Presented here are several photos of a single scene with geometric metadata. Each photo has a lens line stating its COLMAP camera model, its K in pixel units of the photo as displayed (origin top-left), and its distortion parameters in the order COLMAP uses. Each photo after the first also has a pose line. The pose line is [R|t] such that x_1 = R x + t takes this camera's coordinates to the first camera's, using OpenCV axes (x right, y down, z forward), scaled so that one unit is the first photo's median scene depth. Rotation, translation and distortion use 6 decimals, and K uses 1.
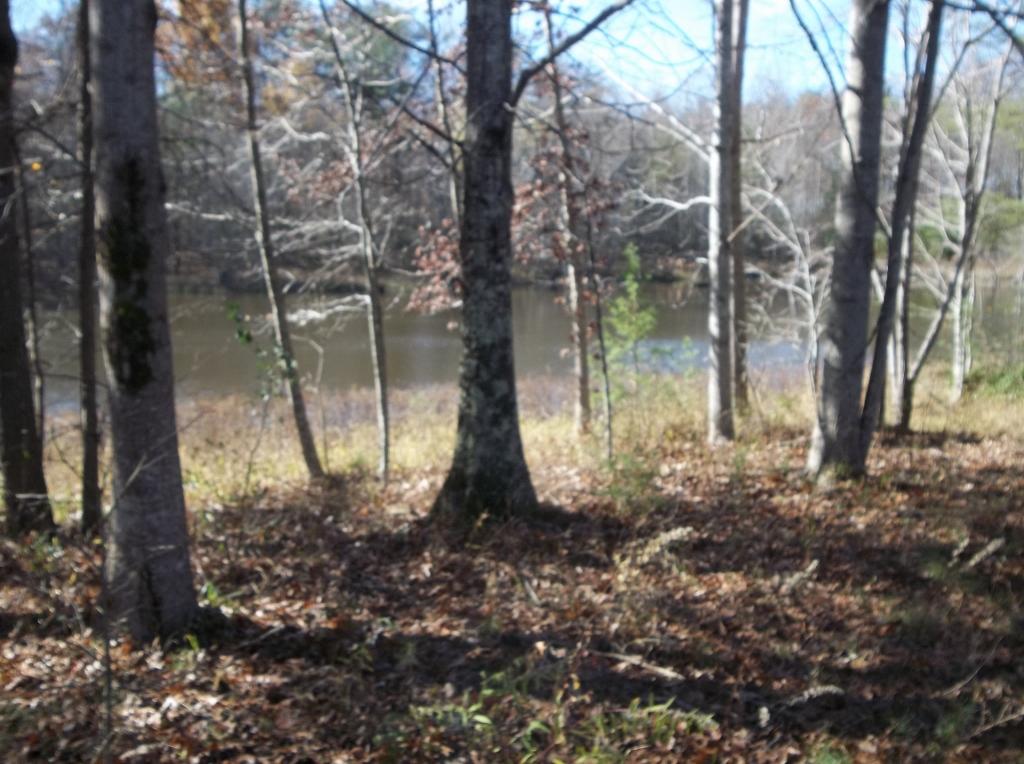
lens RADIAL K [[1105.7, 0, 512.6], [0, 1105.7, 382.7], [0, 0, 1]] dist [-0.005078, 0.000000]
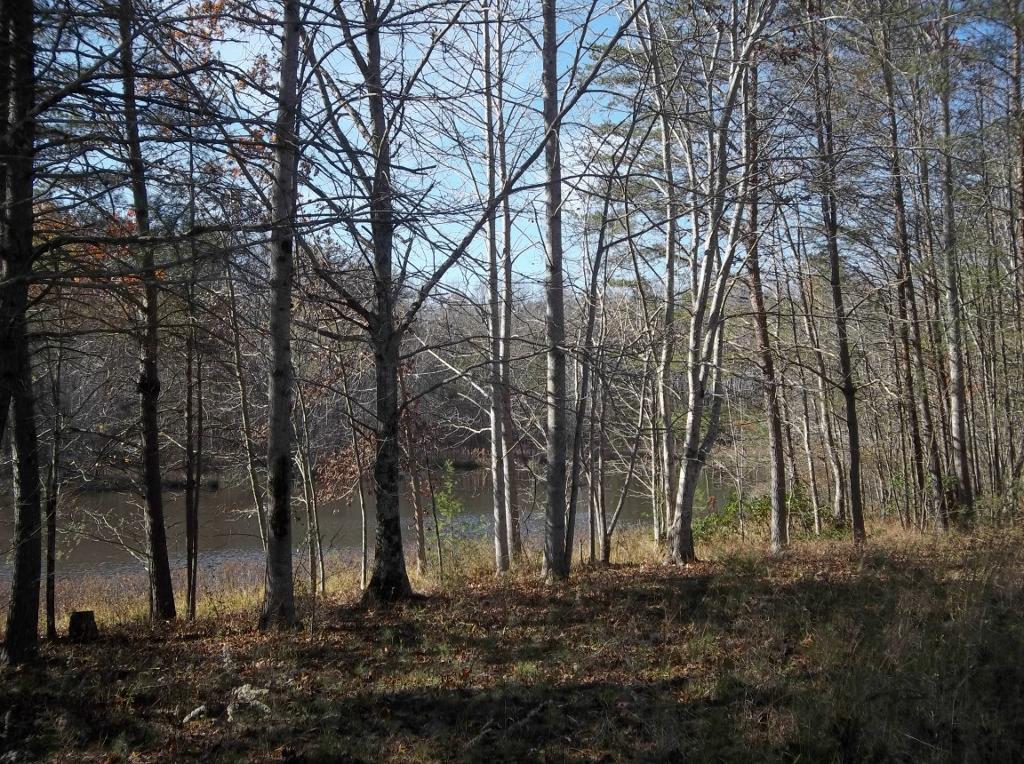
lens RADIAL K [[1105.7, 0, 511.3], [0, 1105.7, 383.2], [0, 0, 1]] dist [-0.005078, 0.000000]
pose [[0.984480, -0.004233, 0.175447, -0.103958], [0.033130, 0.986217, -0.162108, 0.038429], [-0.172343, 0.165405, 0.971051, -0.745689]]
